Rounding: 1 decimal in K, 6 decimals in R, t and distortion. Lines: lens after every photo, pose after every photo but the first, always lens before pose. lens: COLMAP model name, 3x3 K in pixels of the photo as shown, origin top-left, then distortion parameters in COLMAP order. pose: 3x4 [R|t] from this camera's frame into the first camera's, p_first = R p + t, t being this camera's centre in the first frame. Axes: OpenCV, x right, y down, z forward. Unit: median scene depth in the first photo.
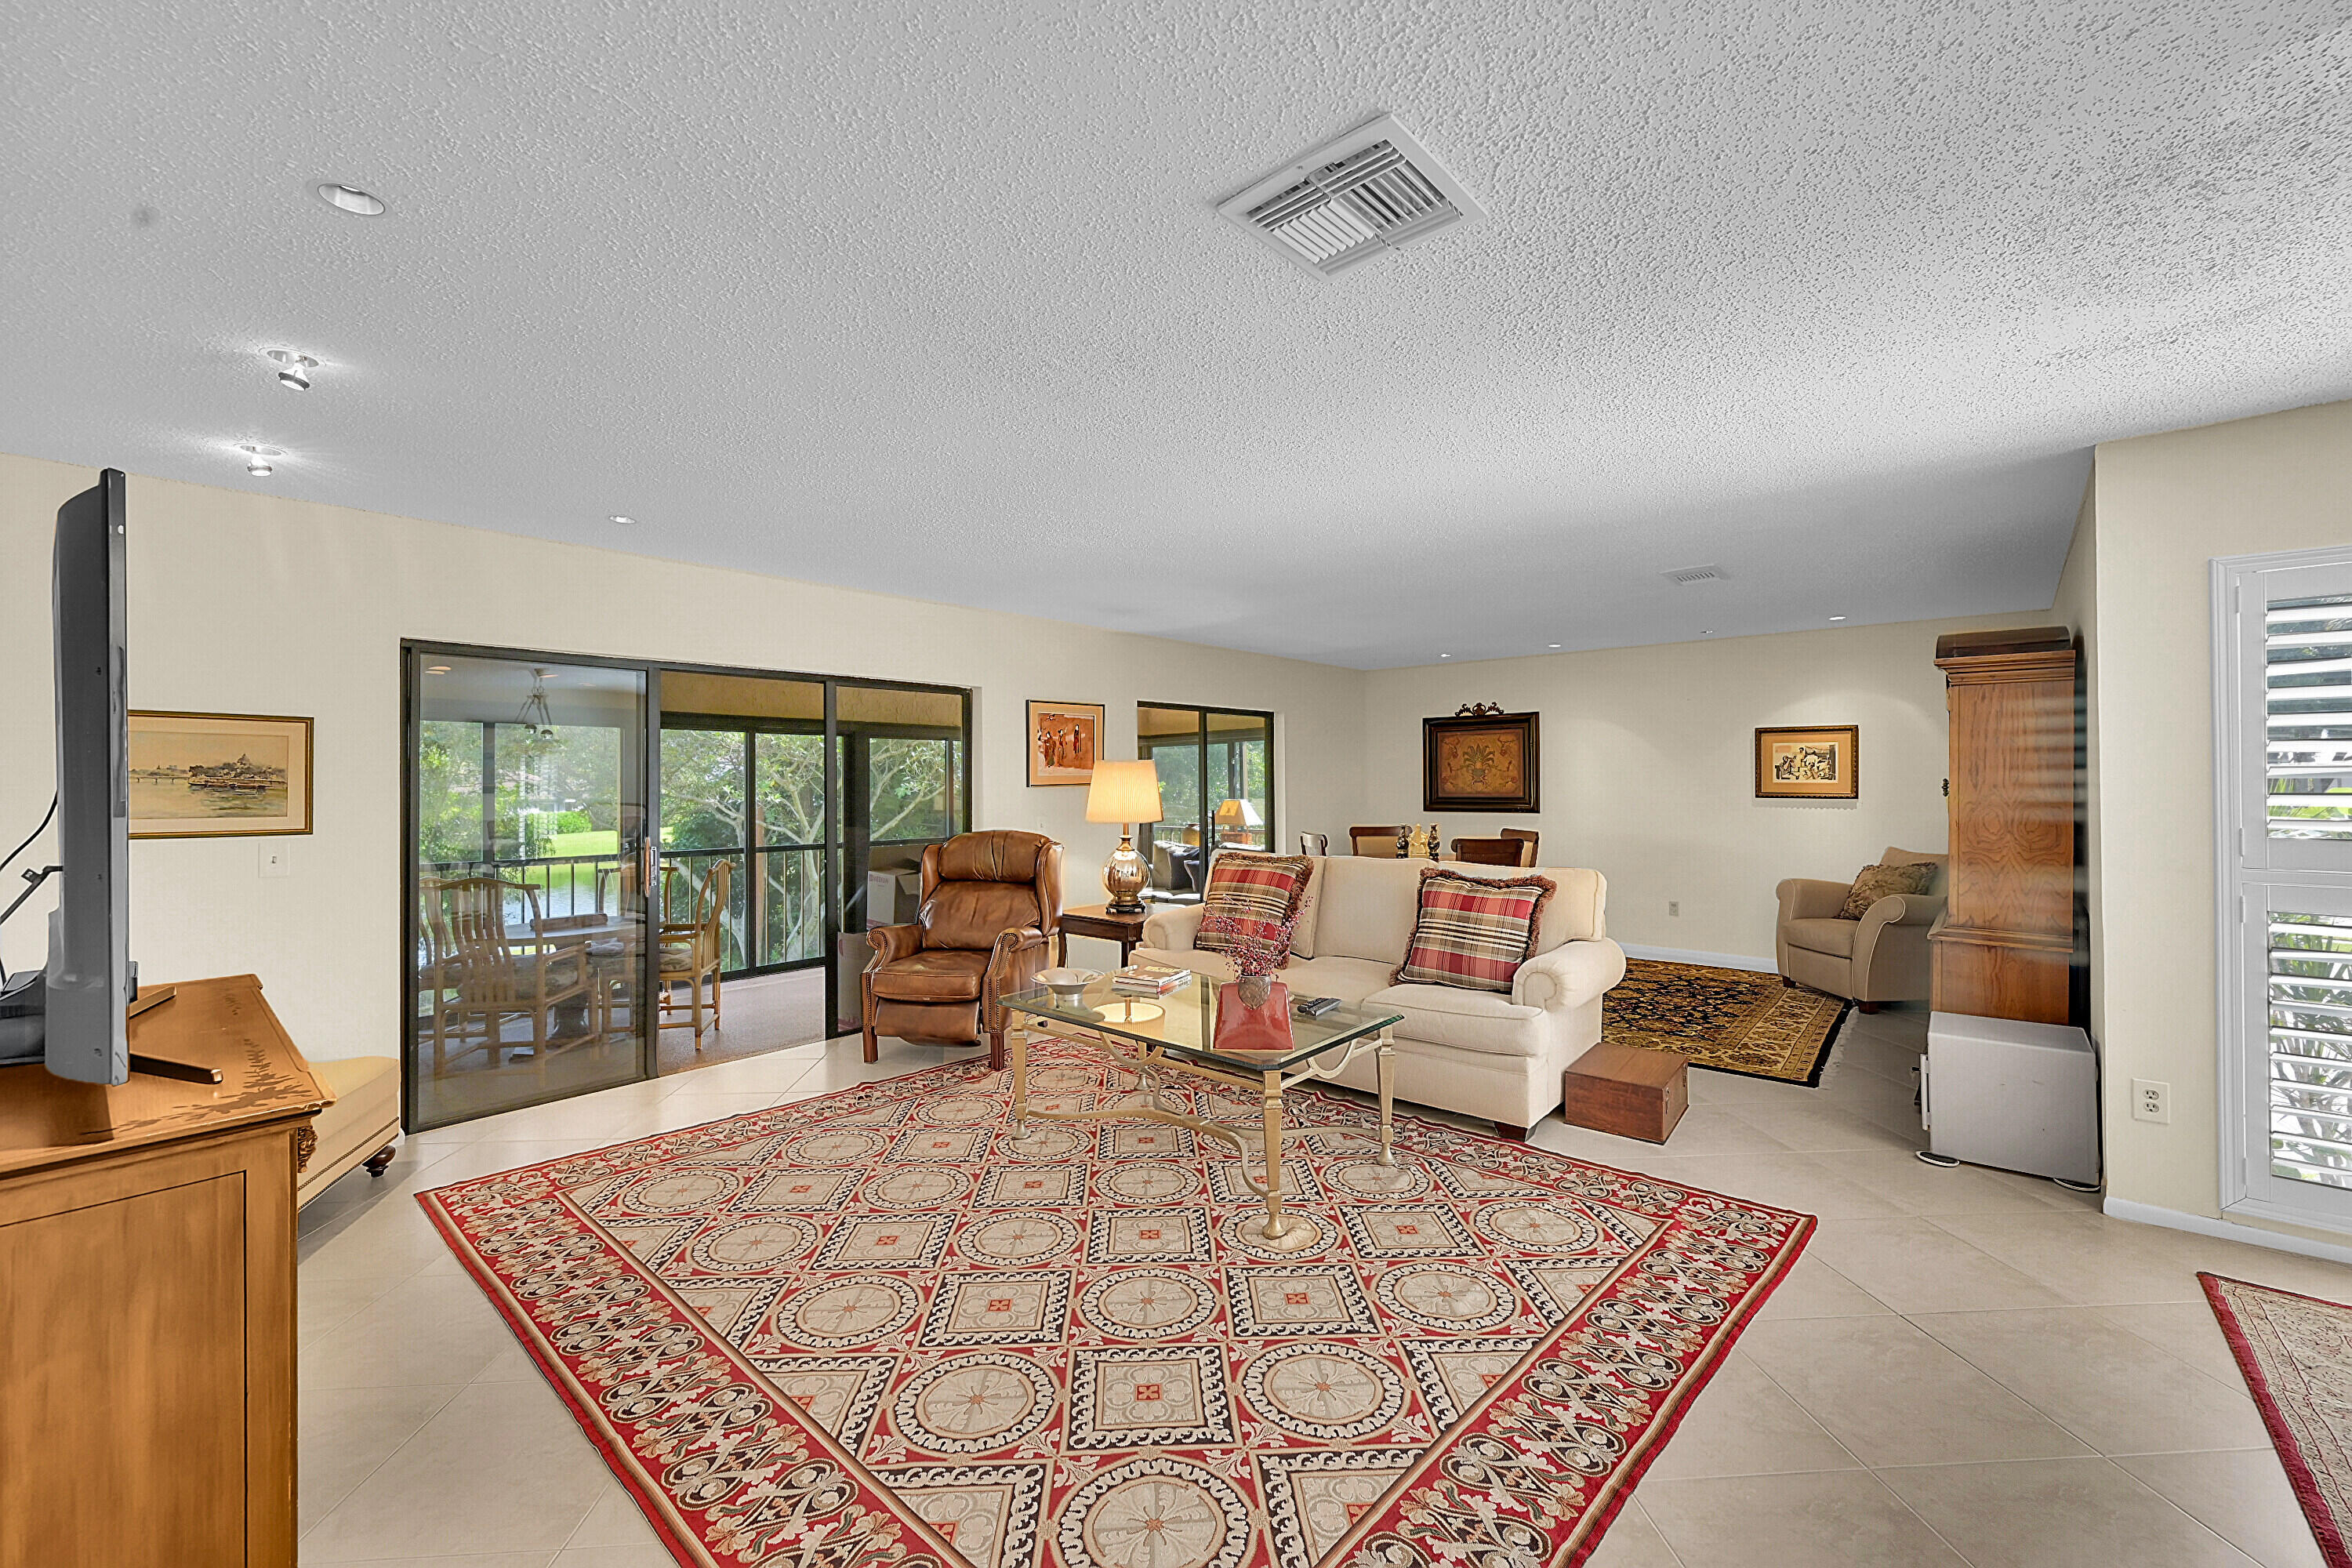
lens RADIAL K [[931.5, 0, 1174.1], [0, 931.5, 777.4], [0, 0, 1]] dist [0.000284, 0.000033]
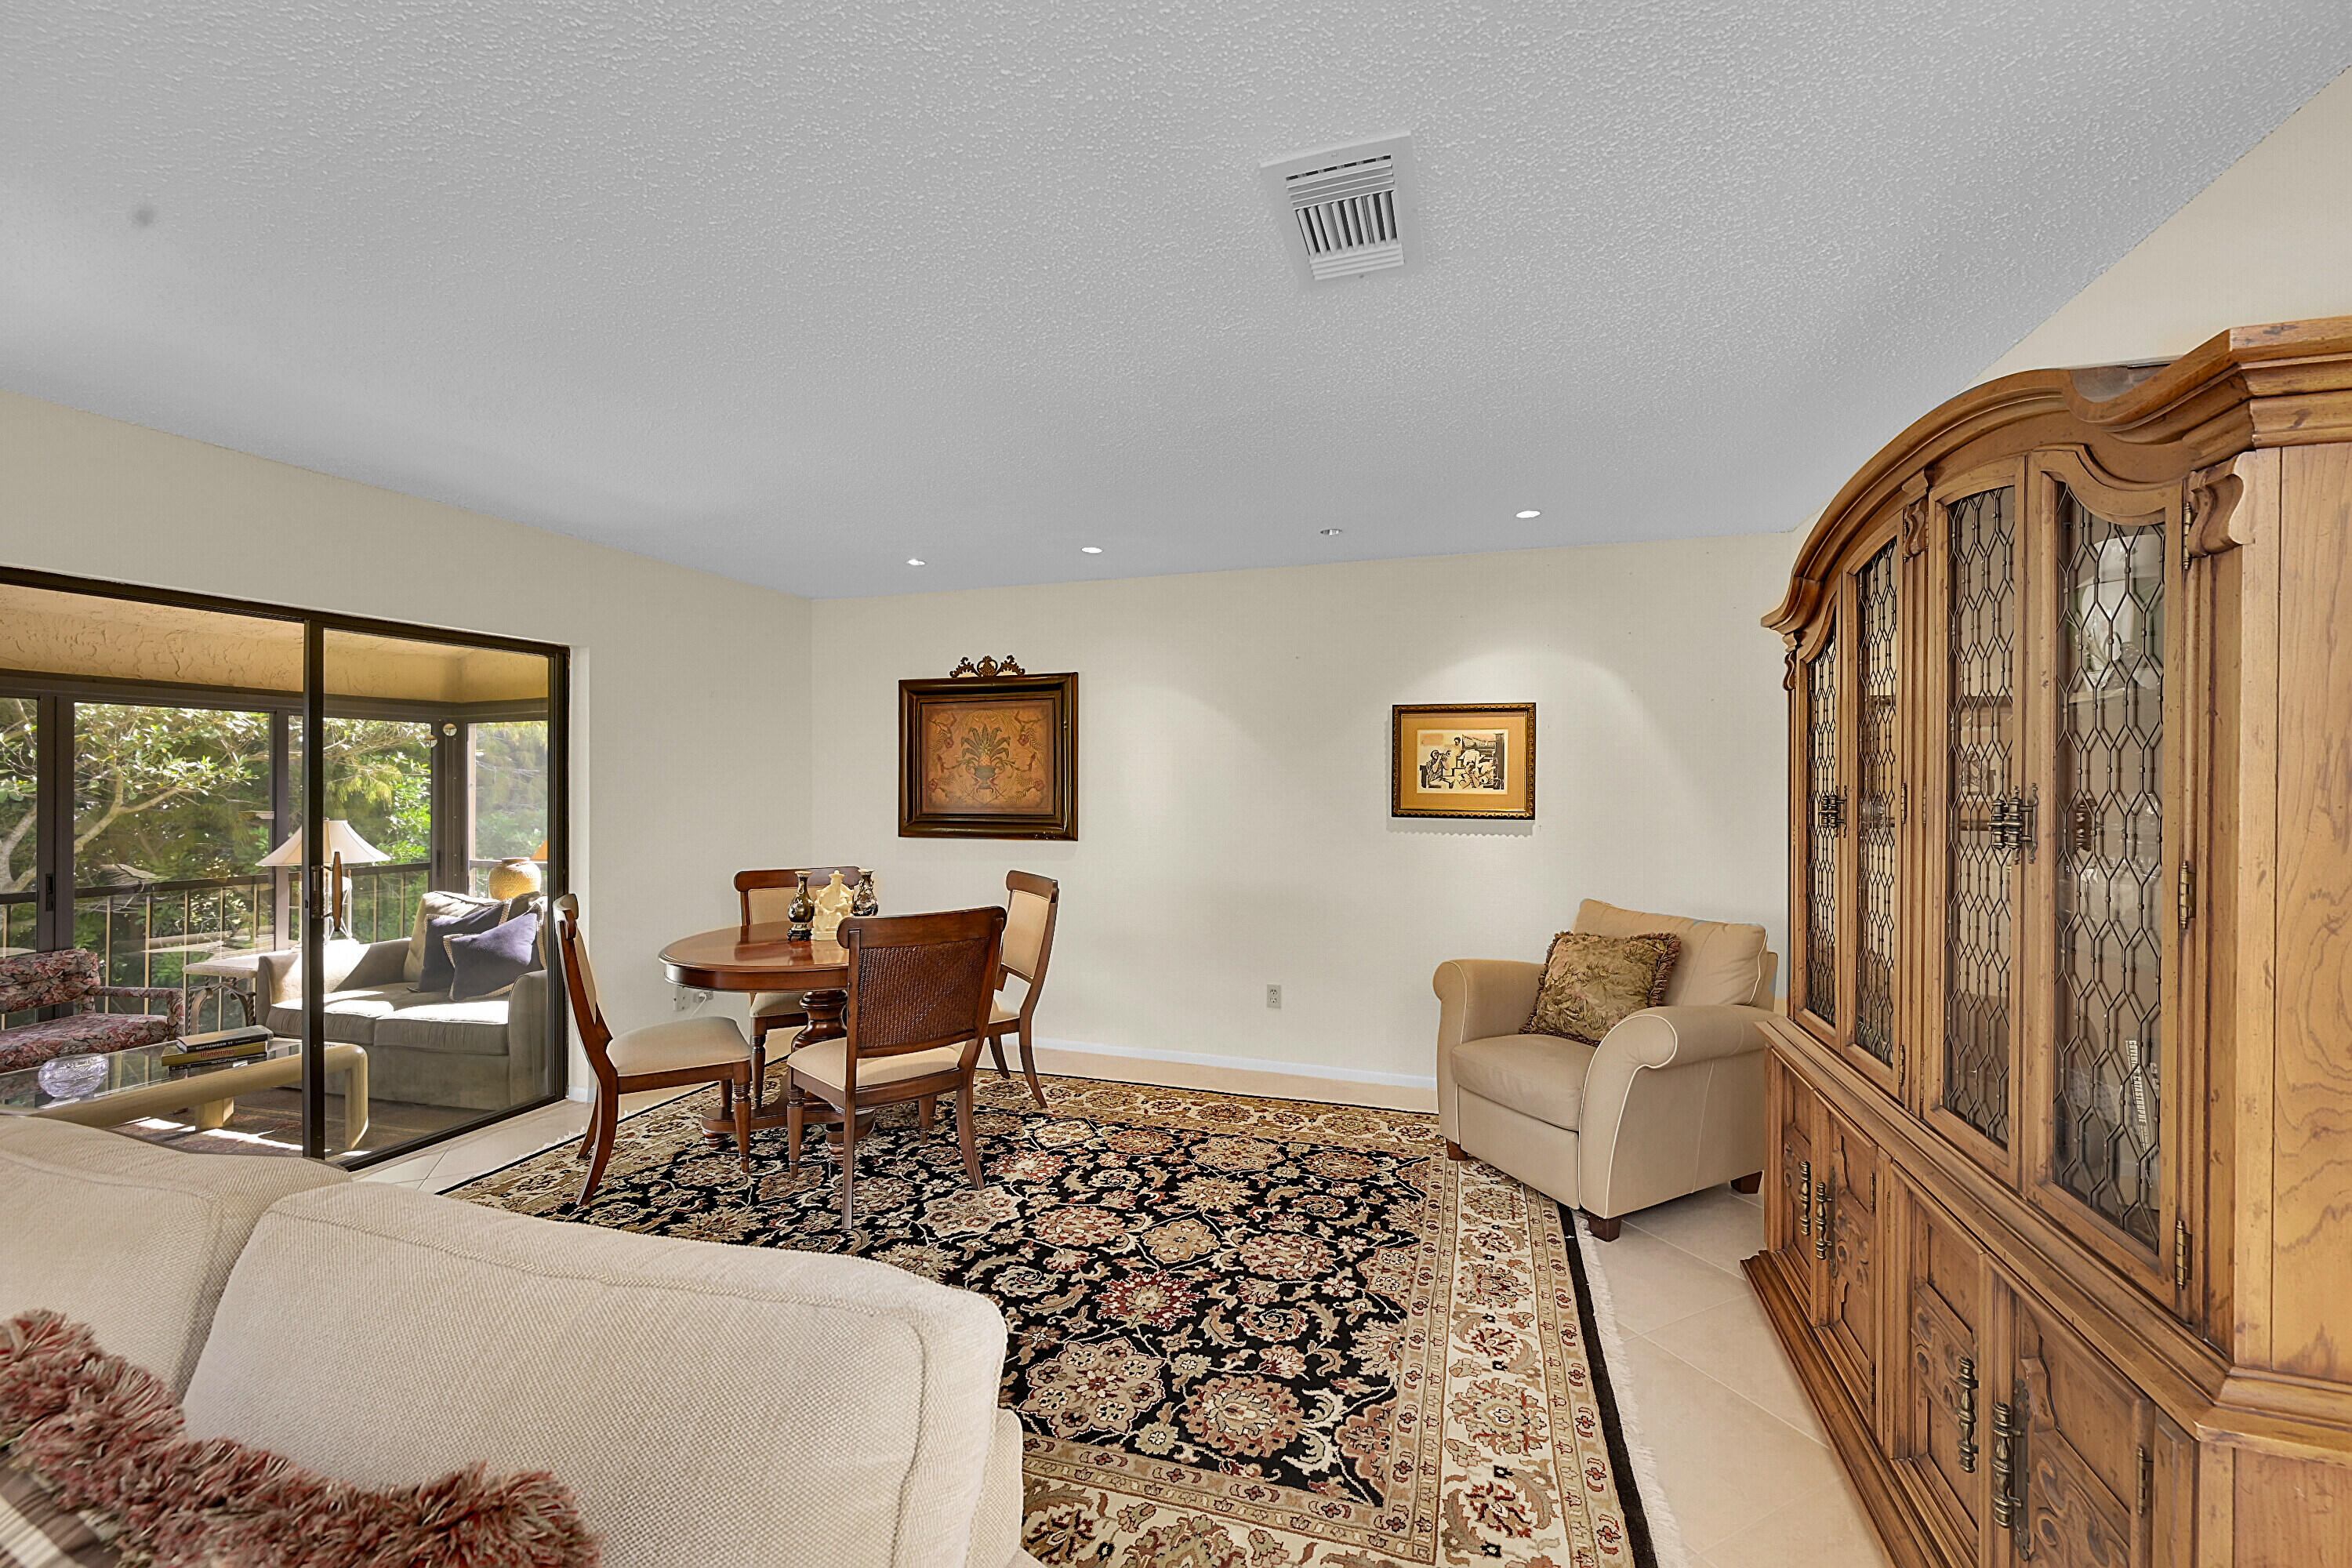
lens RADIAL K [[931.5, 0, 1180.0], [0, 931.5, 784.1], [0, 0, 1]] dist [0.000284, 0.000033]
pose [[0.918802, 0.005463, 0.394682, 0.212456], [-0.008737, 0.999941, 0.006499, -0.002728], [-0.394623, -0.009419, 0.918795, 0.414032]]
